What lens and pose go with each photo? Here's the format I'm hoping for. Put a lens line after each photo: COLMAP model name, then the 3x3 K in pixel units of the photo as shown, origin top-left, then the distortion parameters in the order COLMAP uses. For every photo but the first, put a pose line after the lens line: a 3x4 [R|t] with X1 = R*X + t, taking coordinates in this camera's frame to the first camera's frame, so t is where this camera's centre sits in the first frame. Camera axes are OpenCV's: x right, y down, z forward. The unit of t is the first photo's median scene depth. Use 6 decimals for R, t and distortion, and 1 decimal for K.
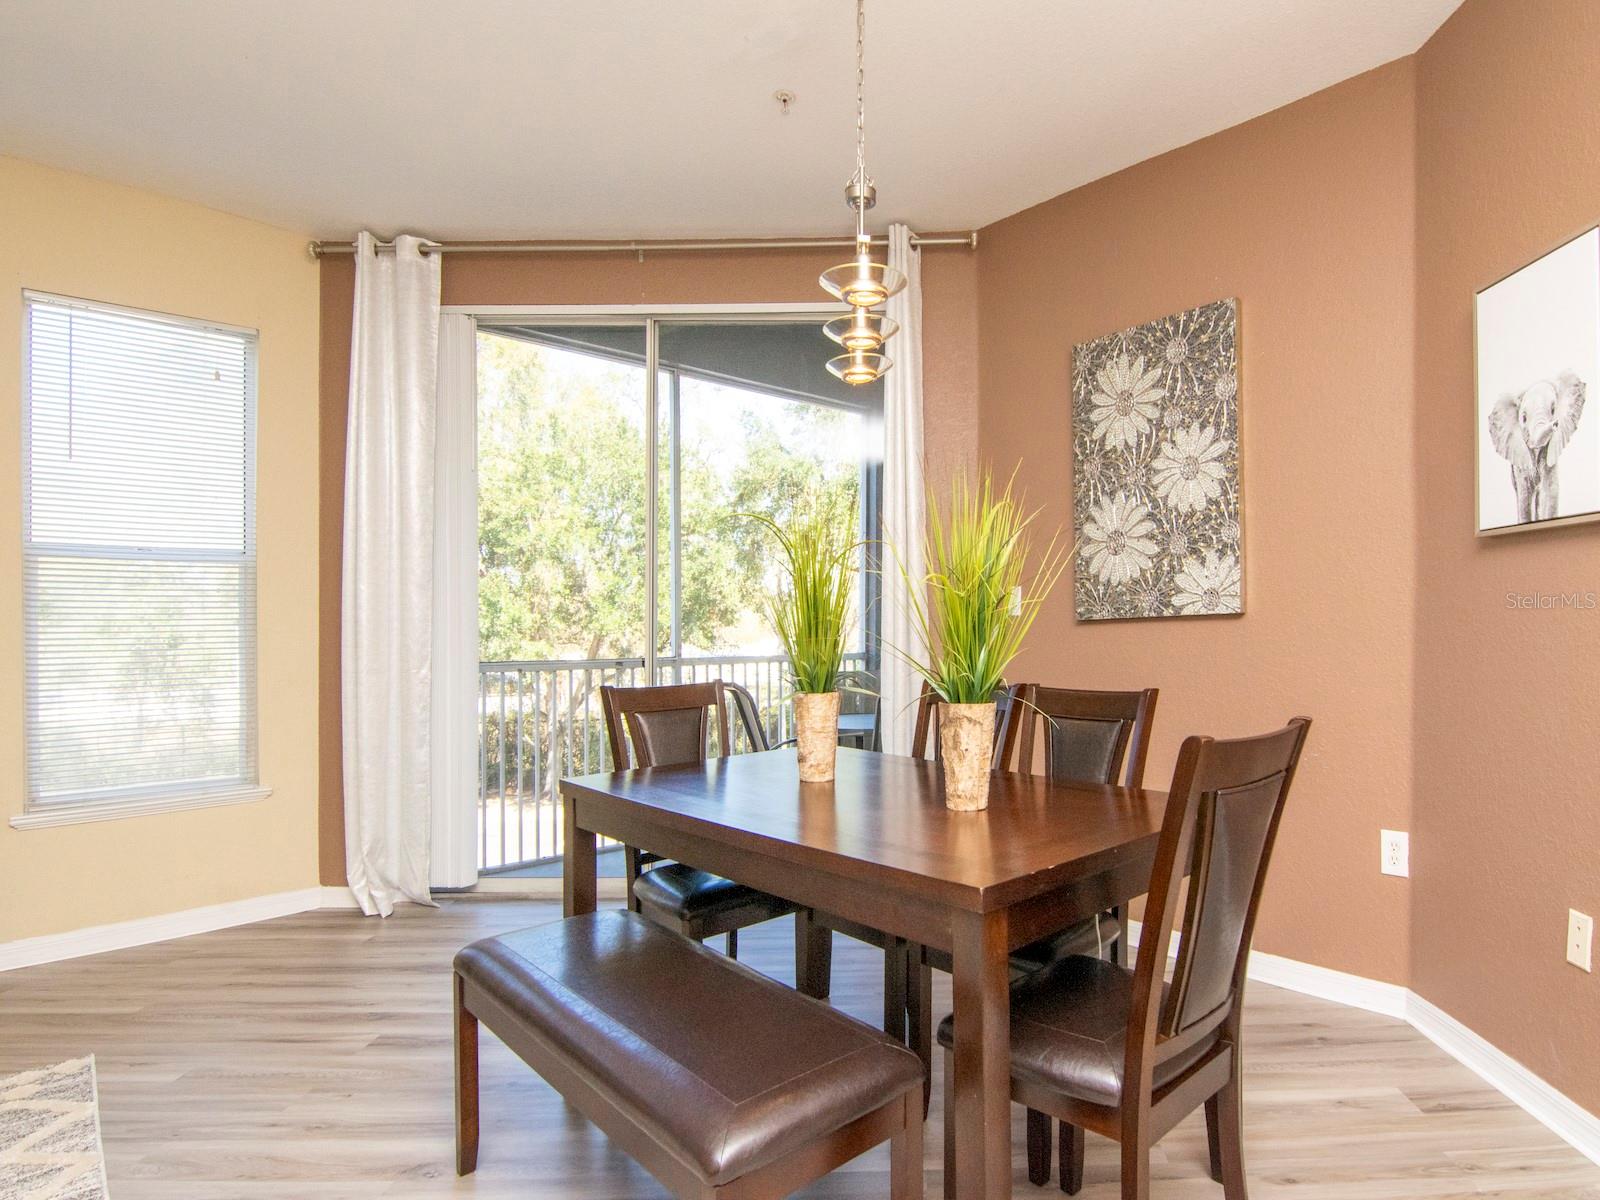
lens RADIAL K [[884.3, 0, 930.2], [0, 884.3, 626.8], [0, 0, 1]] dist [-0.001618, -0.001010]
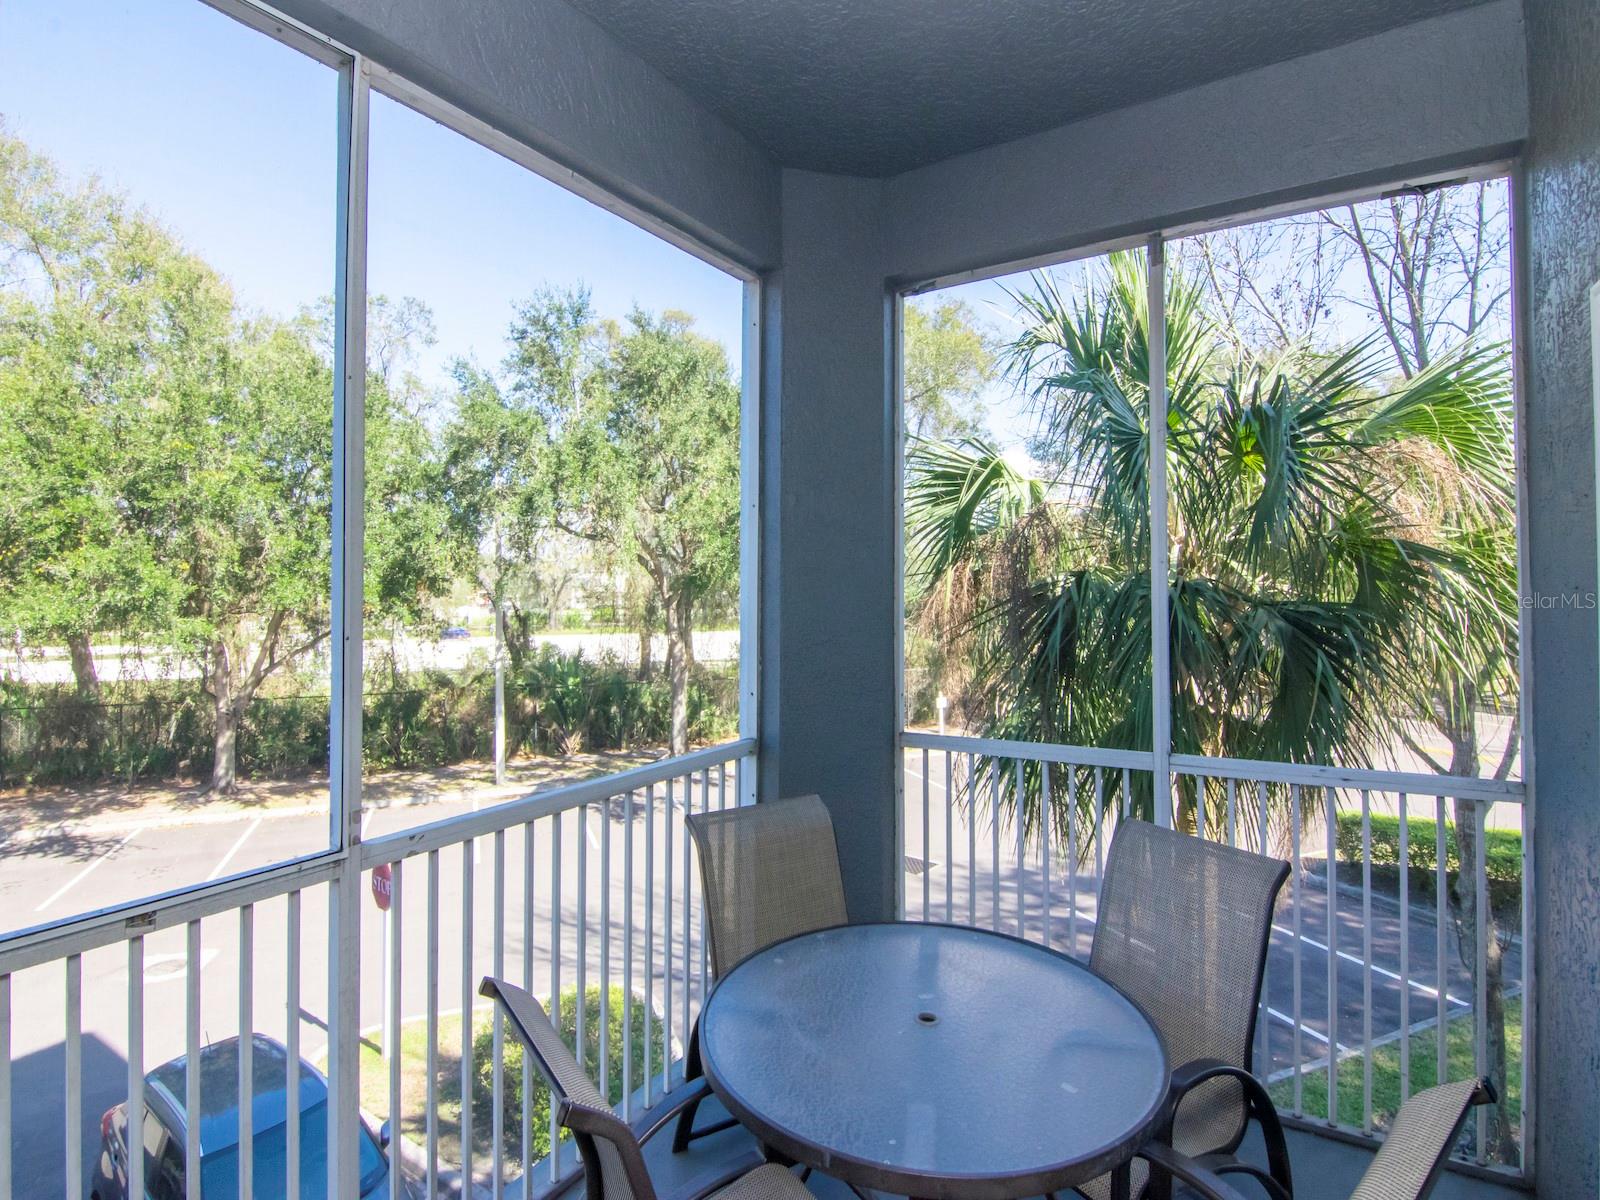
lens RADIAL K [[794.2, 0, 794.7], [0, 794.2, 575.5], [0, 0, 1]] dist [-0.002255, -0.010072]
pose [[0.979486, 0.012192, 0.201144, -0.282129], [-0.009858, 0.999872, -0.012599, -0.123394], [-0.201272, 0.010358, 0.979481, 1.076729]]
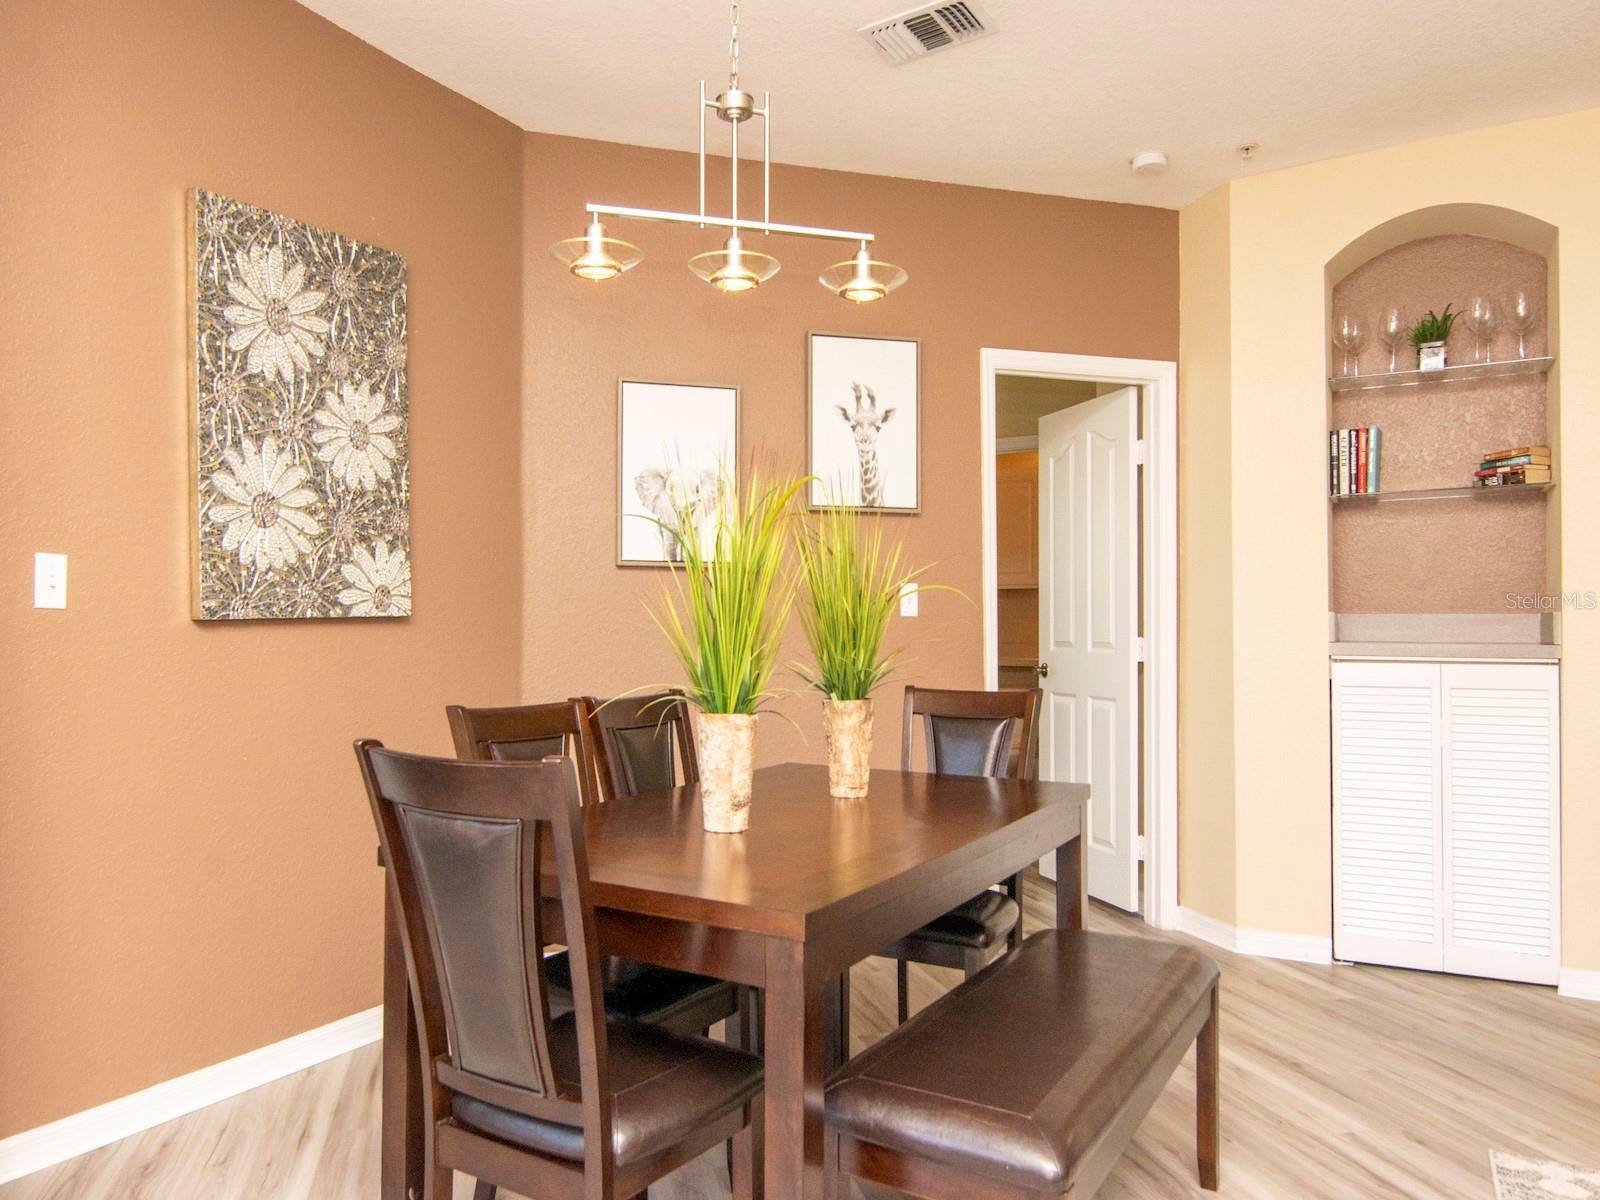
lens RADIAL K [[1101.1, 0, 737.8], [0, 1101.1, 618.9], [0, 0, 1]] dist [-0.008371, -0.001132]
pose [[-0.220145, 0.018471, 0.975292, -0.702953], [0.002962, 0.999829, -0.018267, 0.007580], [-0.975463, -0.001133, -0.220162, 0.812704]]
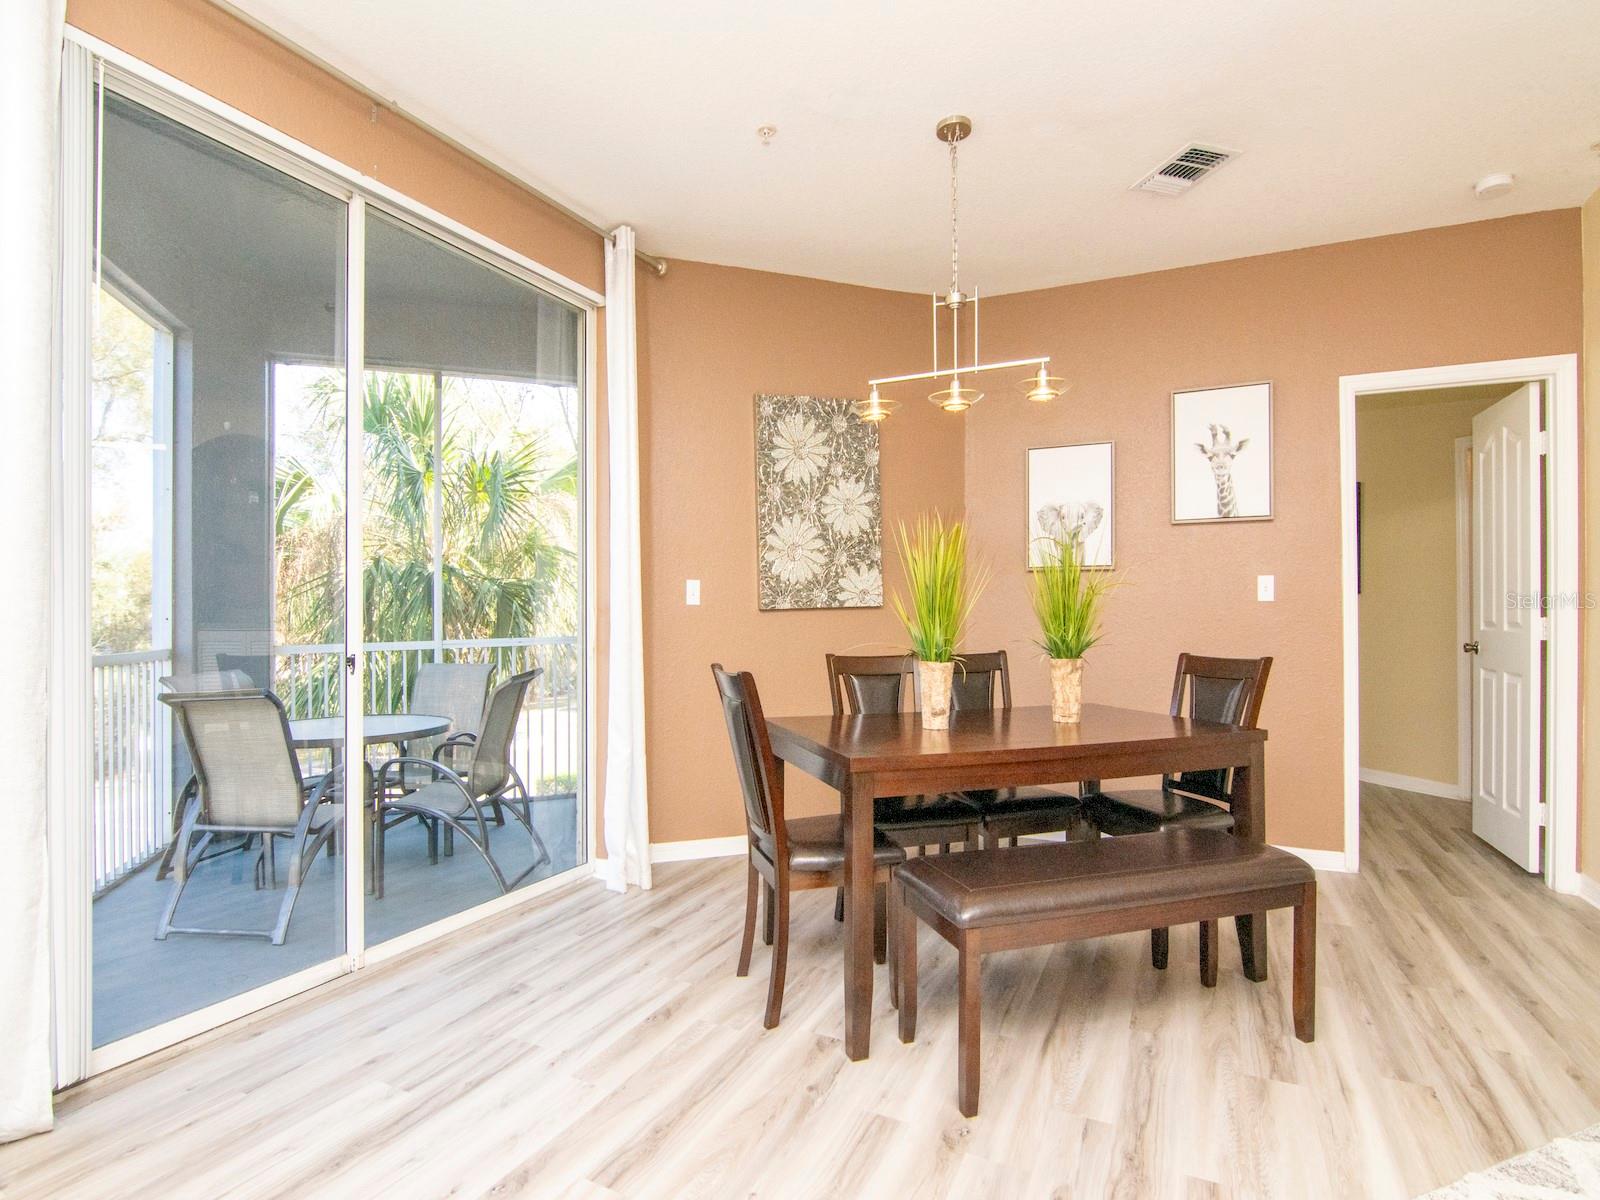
lens RADIAL K [[798.8, 0, 787.6], [0, 798.8, 627.6], [0, 0, 1]] dist [-0.002567, -0.010284]
pose [[0.456338, -0.009796, 0.889753, -0.862312], [0.002732, 0.999950, 0.009609, 0.007834], [-0.889802, -0.001954, 0.456342, 0.445655]]
